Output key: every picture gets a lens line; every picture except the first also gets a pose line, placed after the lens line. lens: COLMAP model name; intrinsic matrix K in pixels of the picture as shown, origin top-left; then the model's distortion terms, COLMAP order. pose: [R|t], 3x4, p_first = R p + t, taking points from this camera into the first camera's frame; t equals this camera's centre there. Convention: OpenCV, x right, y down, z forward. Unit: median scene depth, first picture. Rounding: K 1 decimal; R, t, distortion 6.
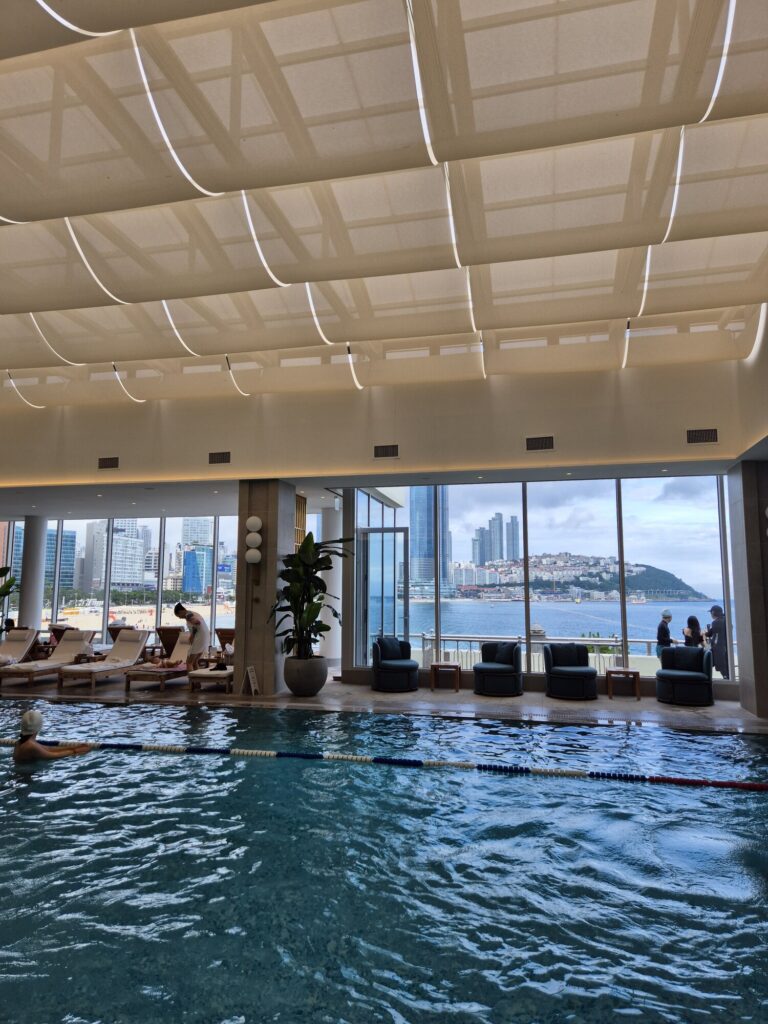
lens RADIAL K [[702.2, 0, 379.8], [0, 702.2, 513.5], [0, 0, 1]] dist [0.088915, -0.064322]
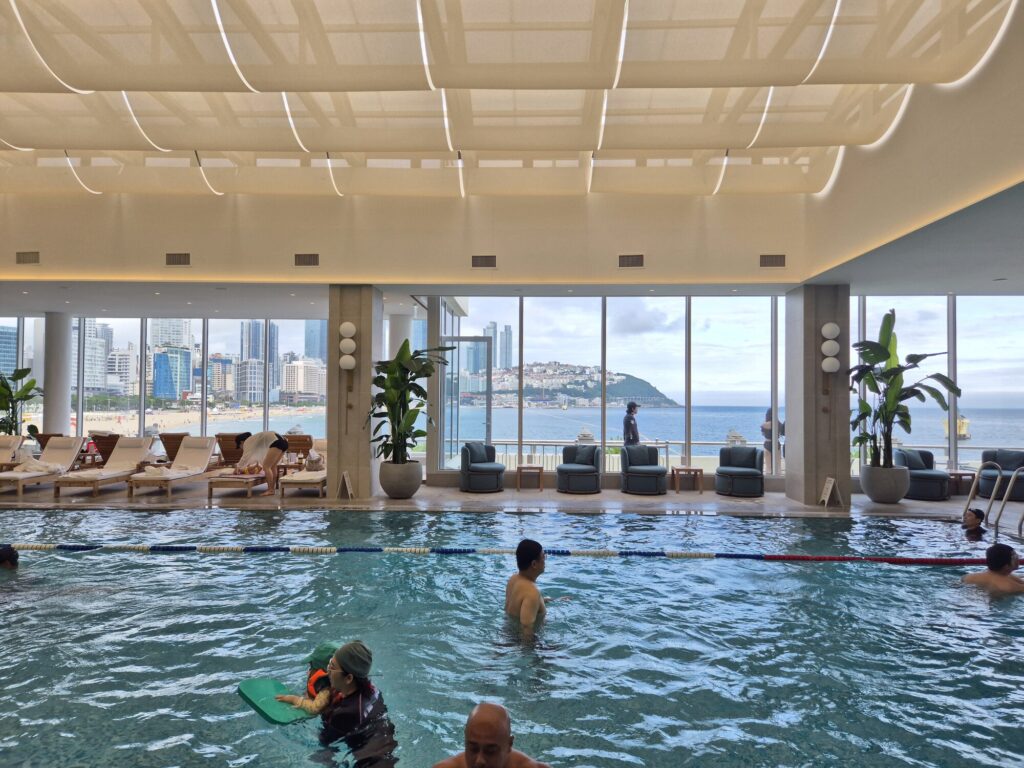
lens RADIAL K [[702.2, 0, 516.1], [0, 702.2, 387.8], [0, 0, 1]] dist [0.088915, -0.064322]
pose [[0.978588, 0.007806, 0.205683, -0.147691], [-0.027326, 0.995362, 0.092235, -0.002029], [-0.204009, -0.095880, 0.974262, -0.021228]]
